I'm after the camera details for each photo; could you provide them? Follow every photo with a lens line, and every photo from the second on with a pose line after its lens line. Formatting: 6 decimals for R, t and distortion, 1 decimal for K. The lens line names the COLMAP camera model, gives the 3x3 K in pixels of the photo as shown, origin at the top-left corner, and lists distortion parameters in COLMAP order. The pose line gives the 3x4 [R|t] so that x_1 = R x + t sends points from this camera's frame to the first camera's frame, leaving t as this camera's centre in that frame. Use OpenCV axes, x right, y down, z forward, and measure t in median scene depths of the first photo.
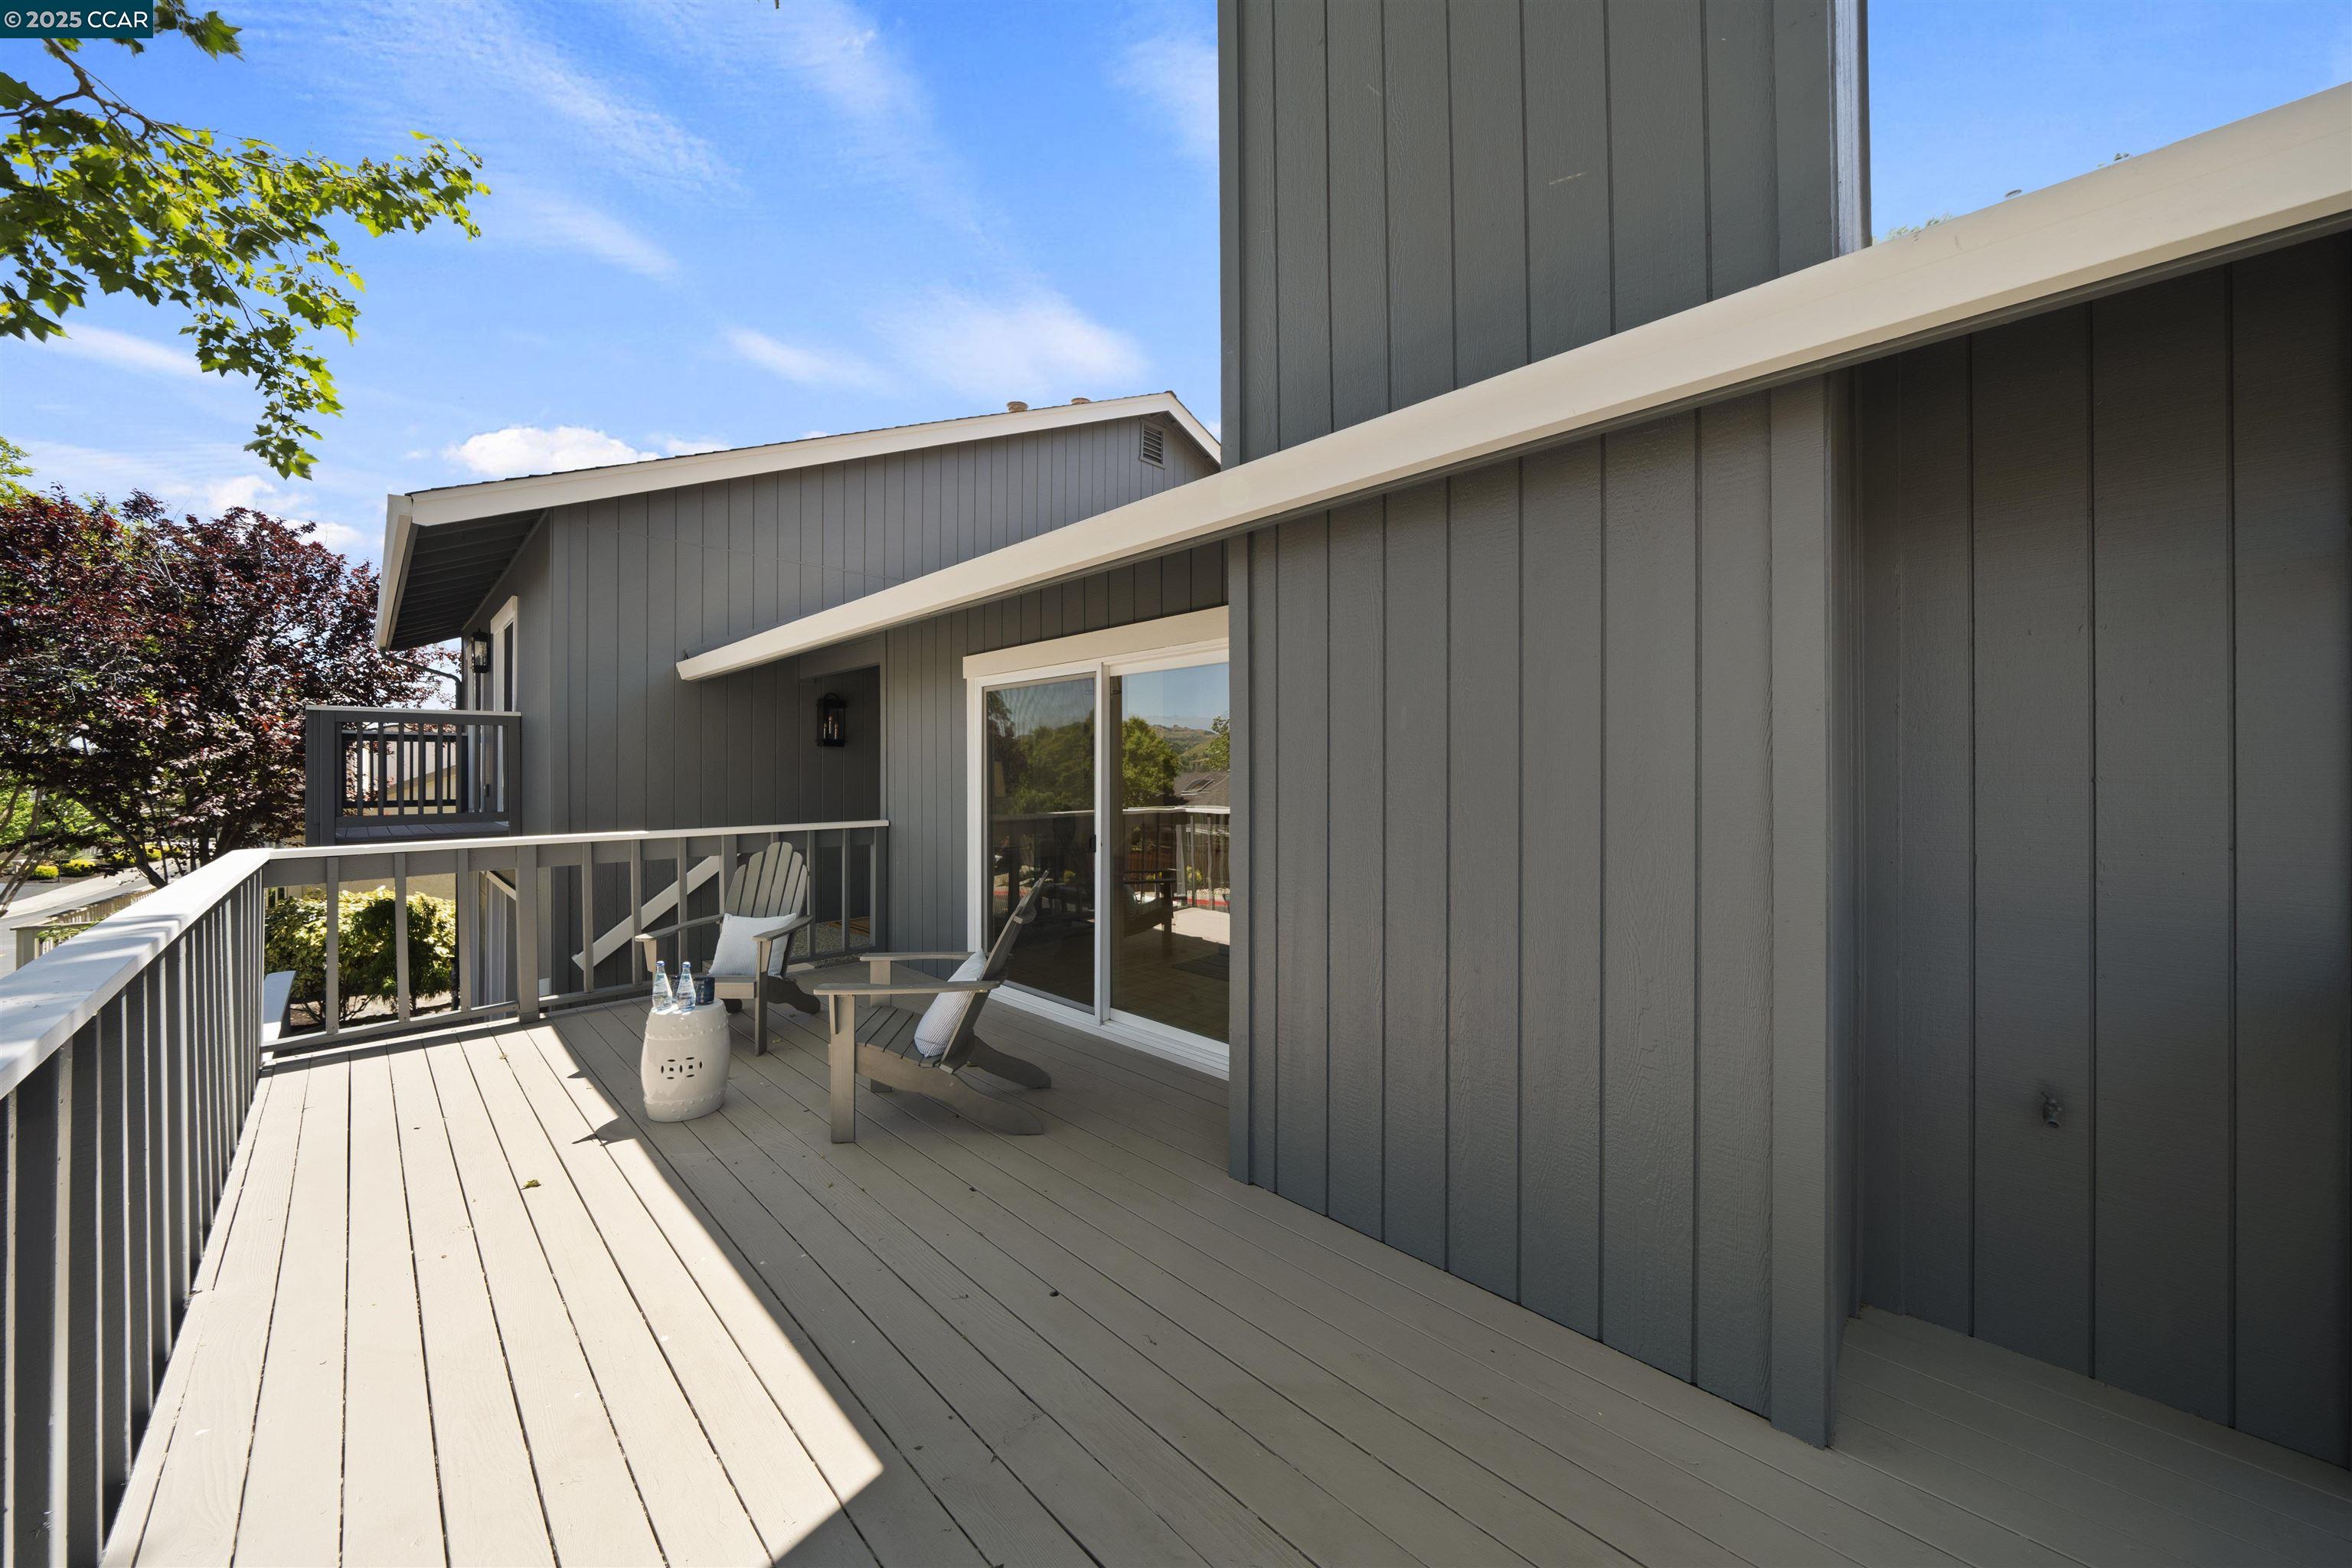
lens RADIAL K [[819.2, 0, 1177.7], [0, 819.2, 772.9], [0, 0, 1]] dist [-0.004721, 0.000067]
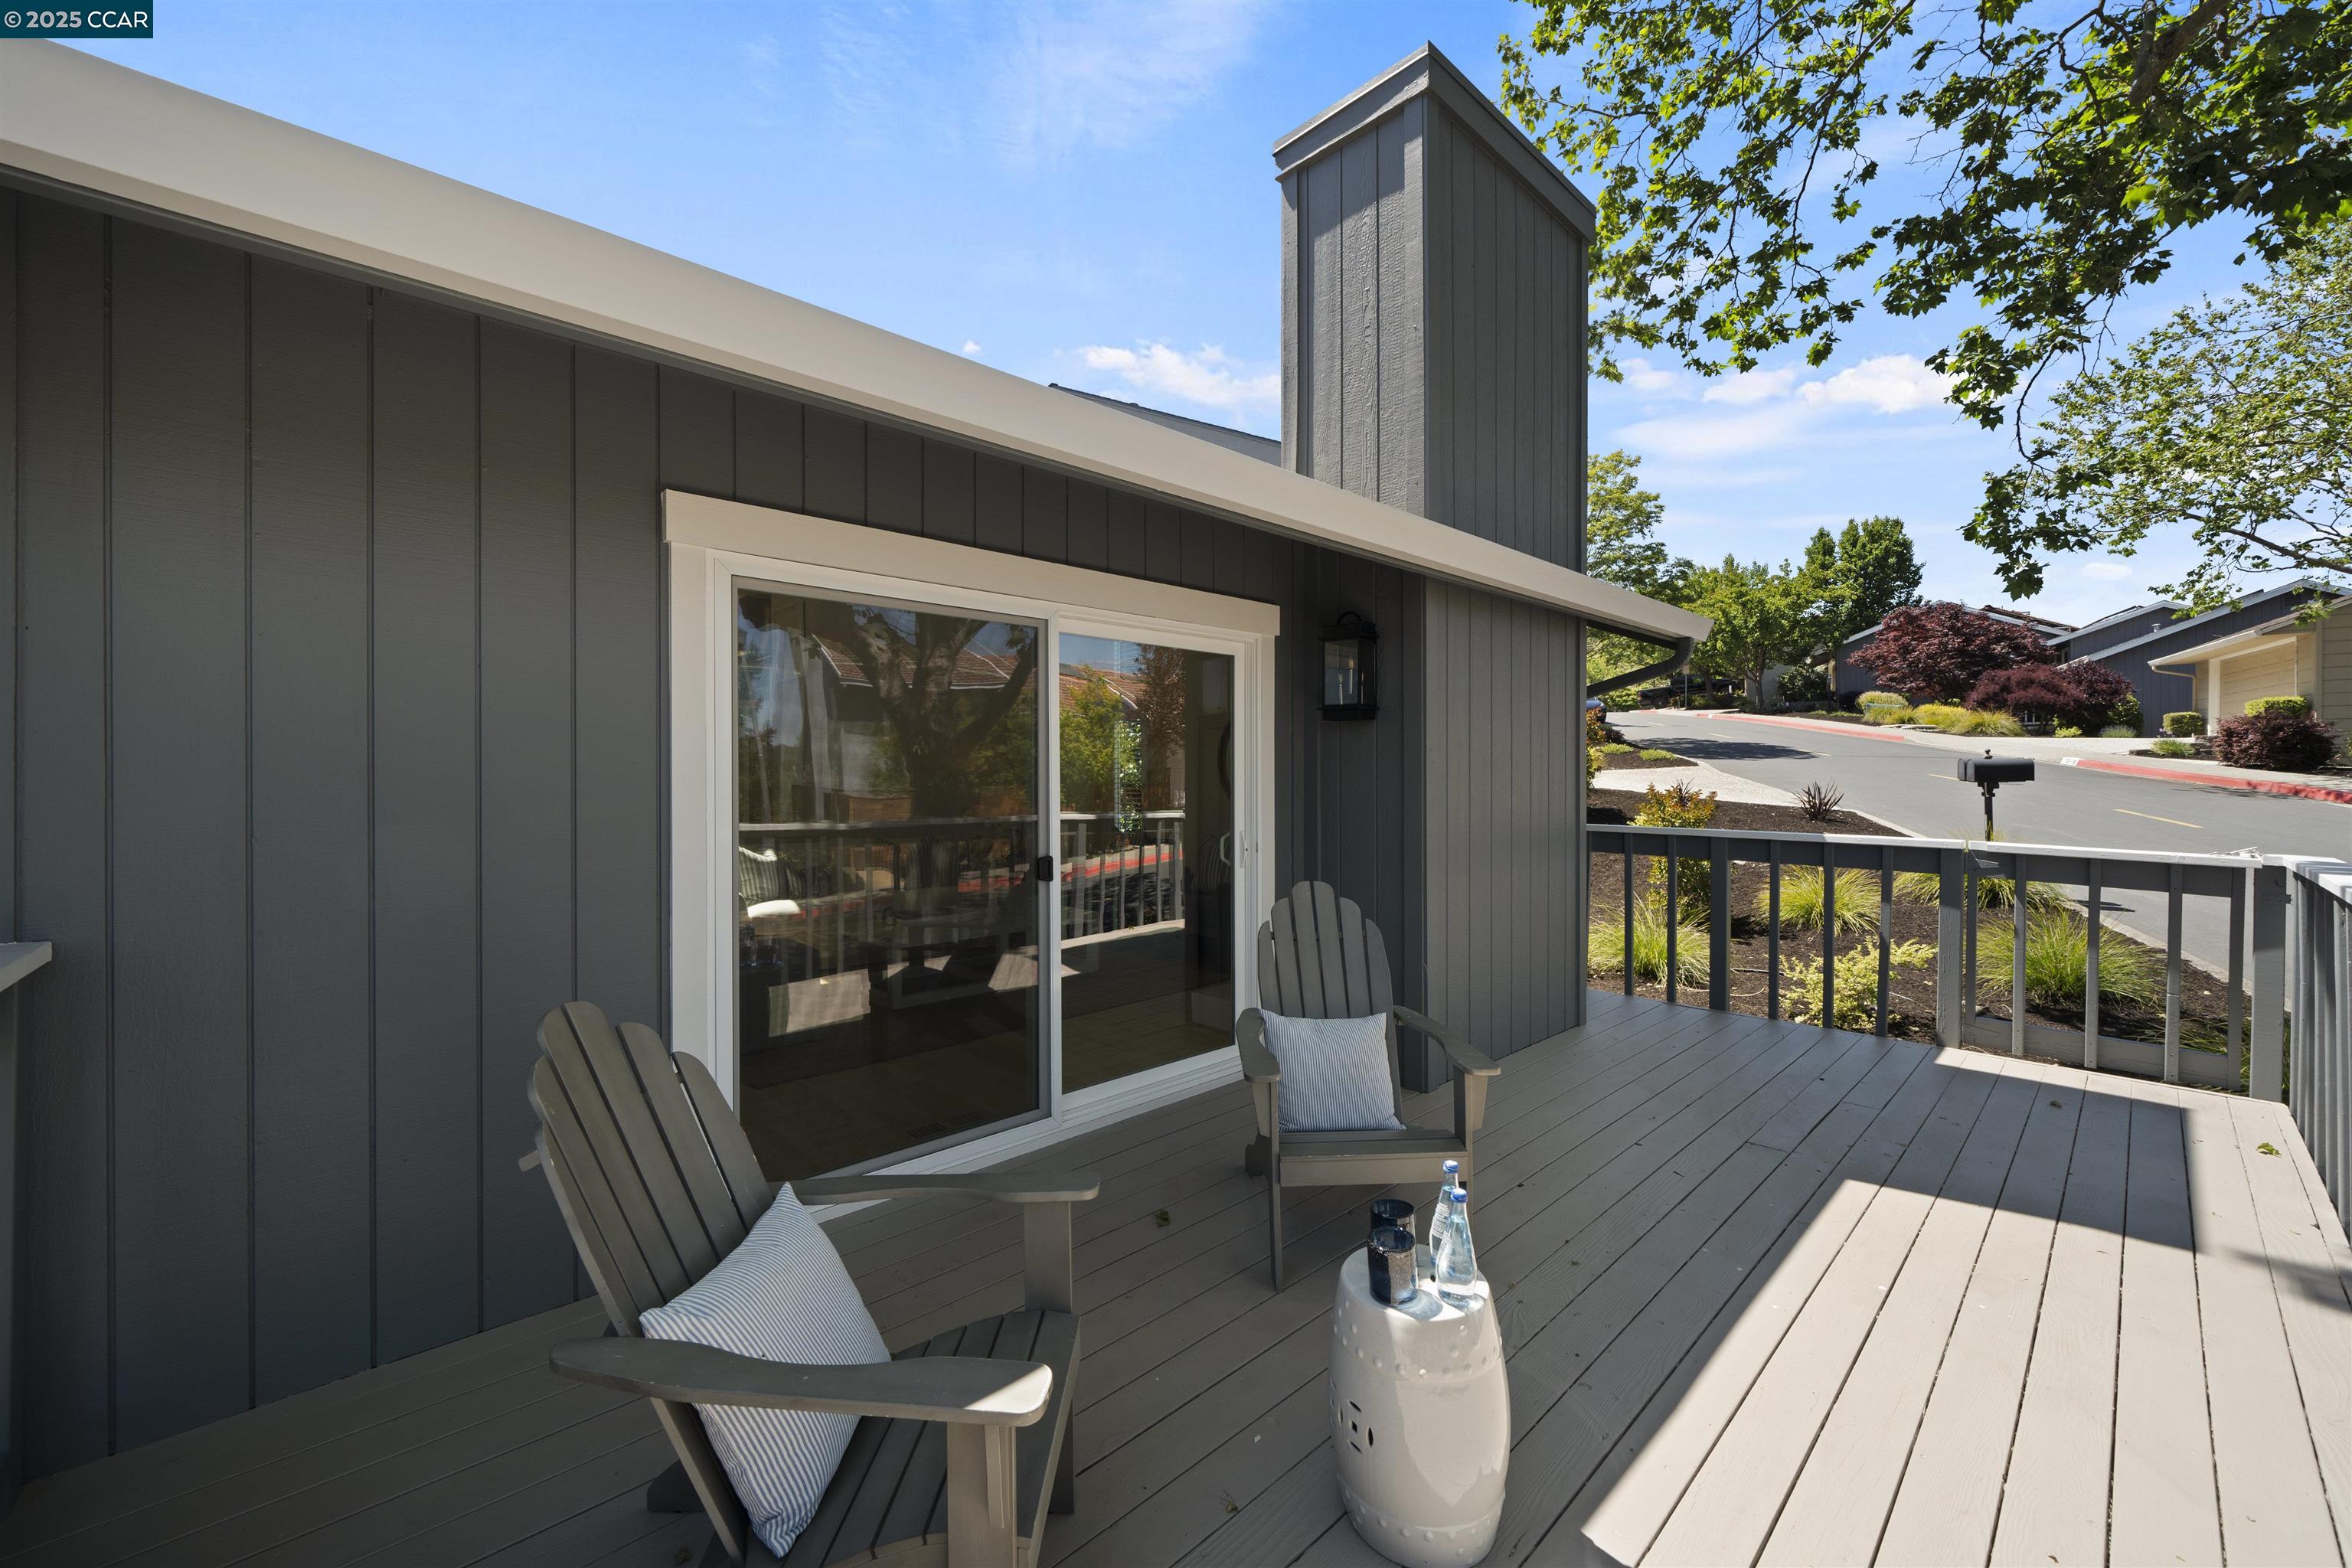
lens RADIAL K [[885.6, 0, 1177.0], [0, 885.6, 776.5], [0, 0, 1]] dist [-0.003925, -0.000053]
pose [[0.051867, -0.001095, 0.998653, -1.332411], [0.009065, 0.999959, 0.000625, 0.015390], [-0.998613, 0.009020, 0.051874, 1.354465]]
